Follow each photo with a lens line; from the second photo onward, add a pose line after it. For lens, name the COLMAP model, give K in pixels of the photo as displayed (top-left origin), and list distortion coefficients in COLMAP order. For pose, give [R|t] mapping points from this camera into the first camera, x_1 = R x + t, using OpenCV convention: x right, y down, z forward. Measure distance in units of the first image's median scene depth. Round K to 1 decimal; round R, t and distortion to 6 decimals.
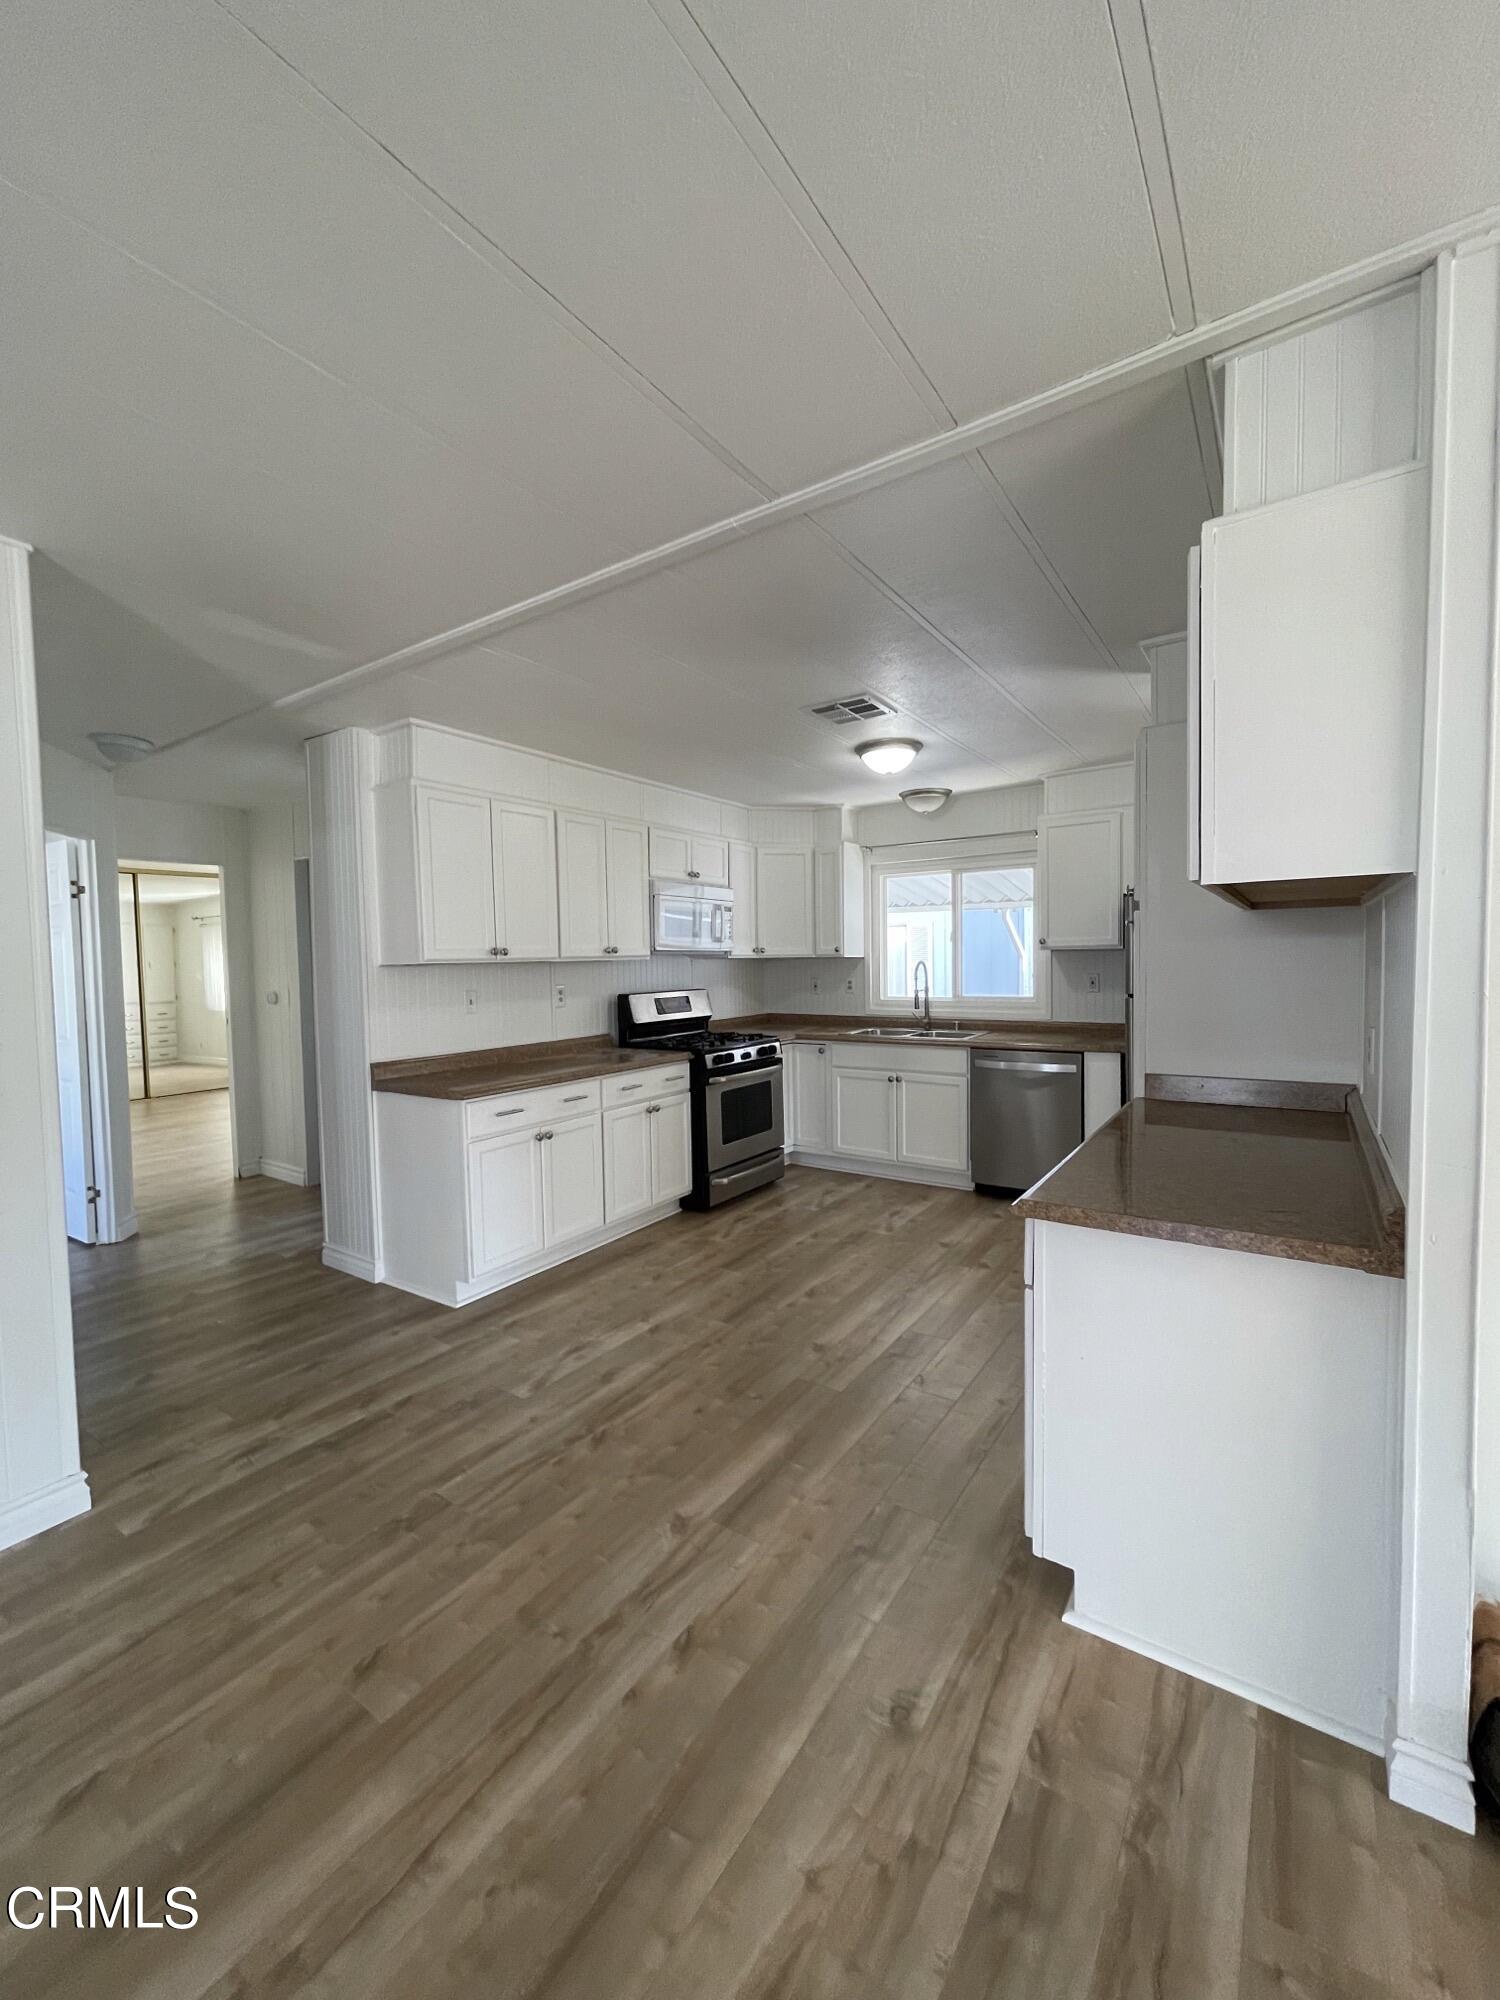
lens RADIAL K [[807.0, 0, 750.0], [0, 807.0, 1000.0], [0, 0, 1]] dist [0.000782, 0.000056]
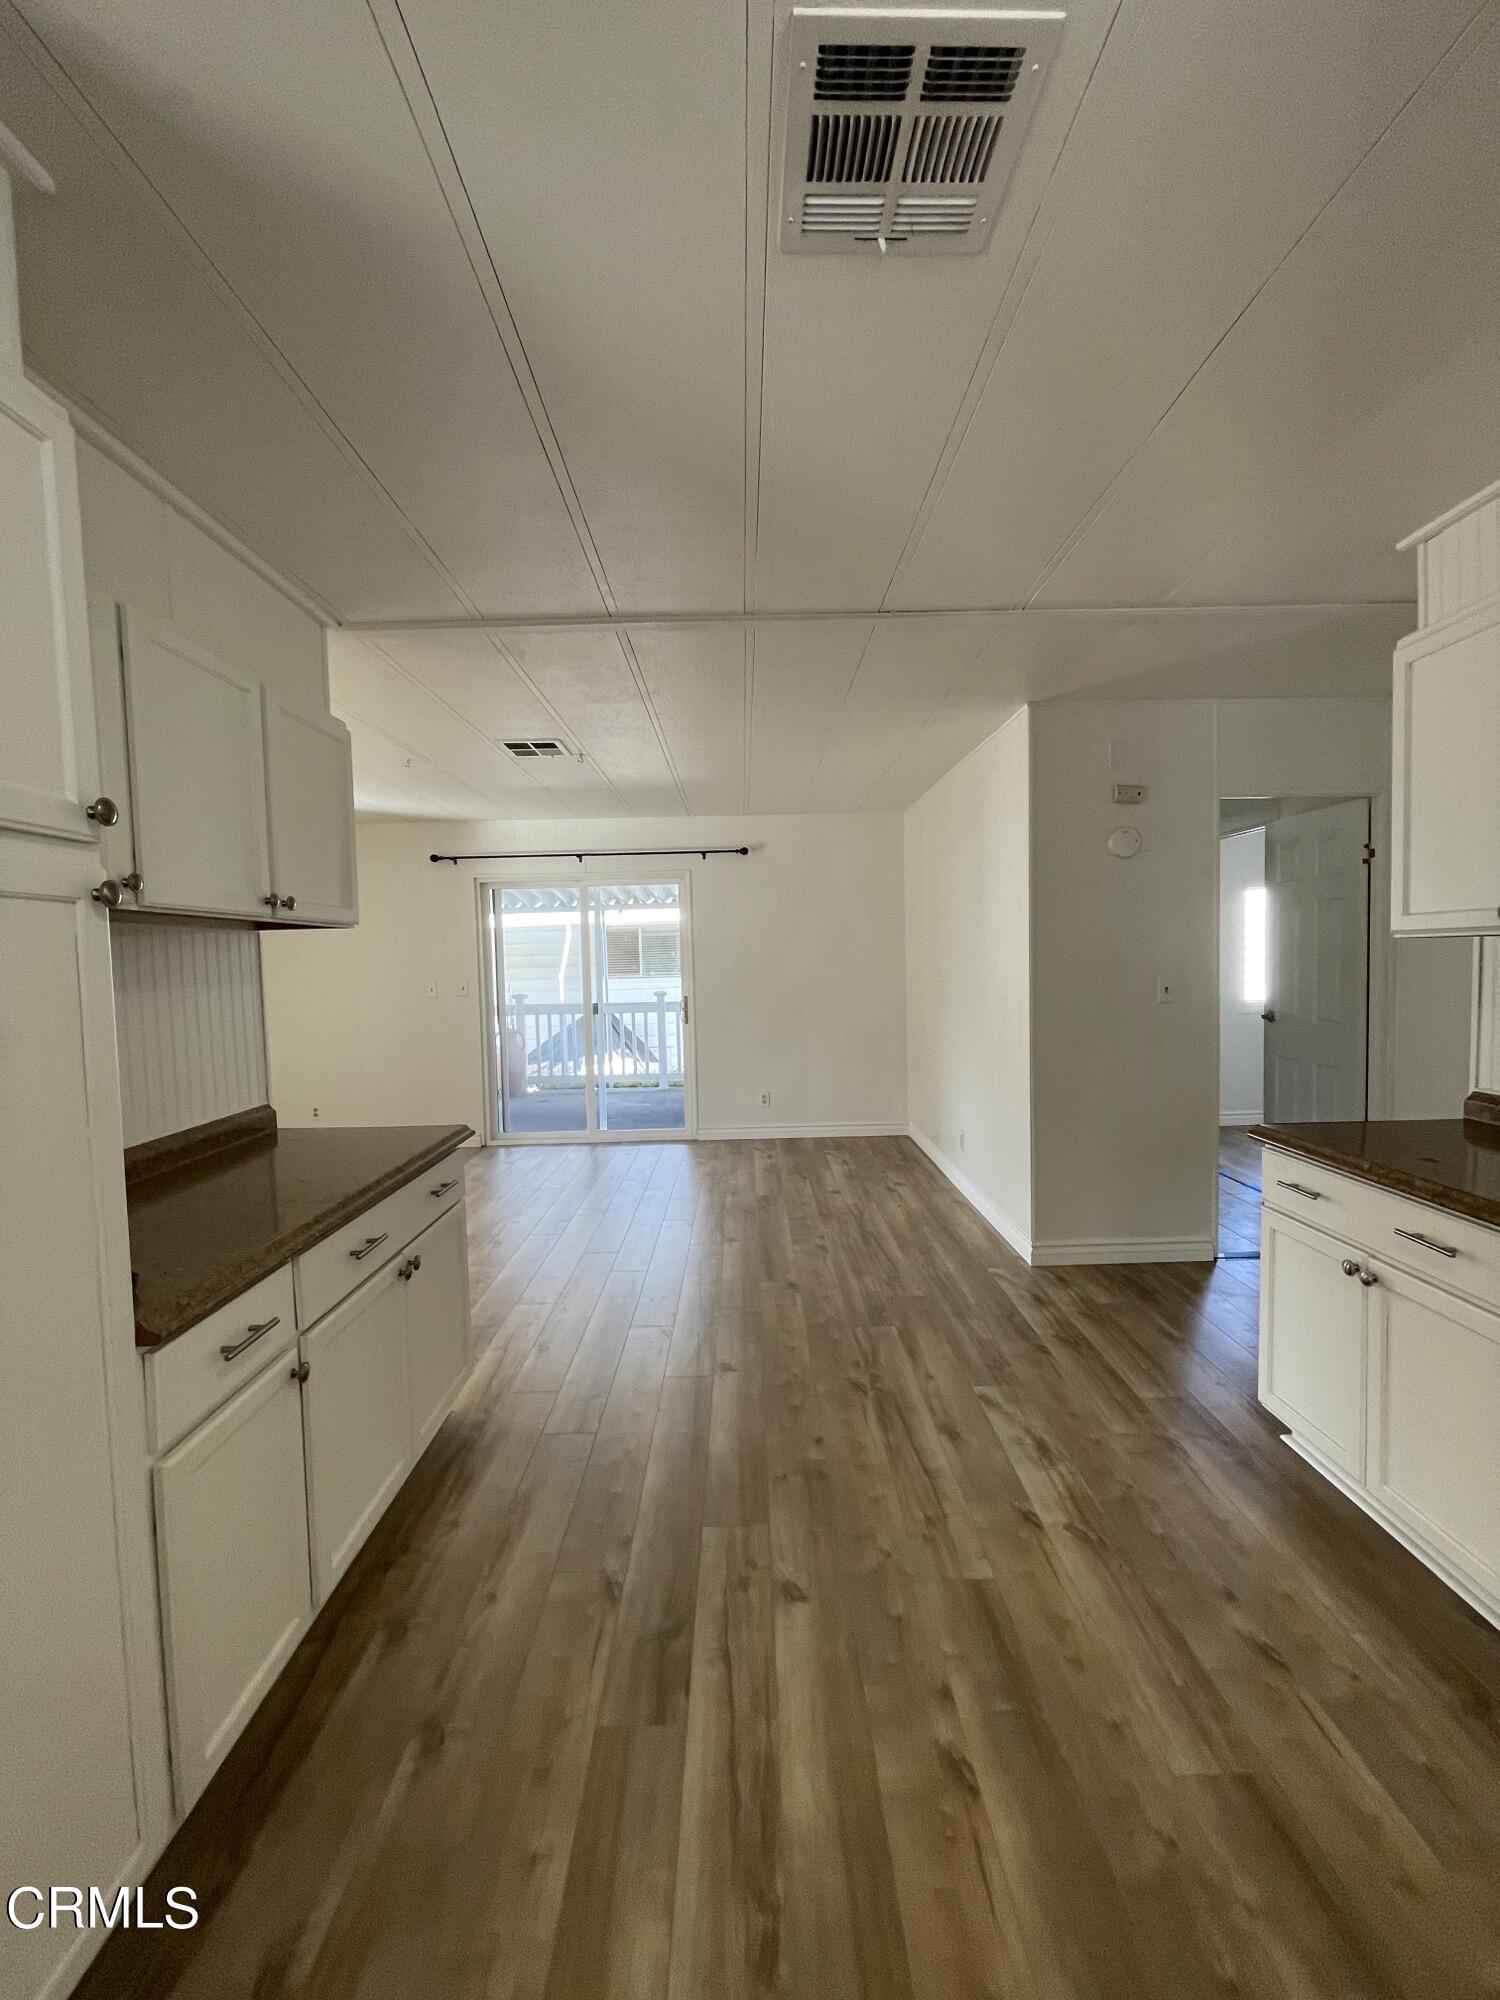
lens RADIAL K [[808.0, 0, 750.0], [0, 808.0, 1000.0], [0, 0, 1]] dist [0.000037, 0.000141]
pose [[-0.817504, 0.067515, -0.571951, 0.478650], [0.007416, 0.994257, 0.106766, -0.088126], [0.575874, 0.083040, -0.813310, 1.604893]]
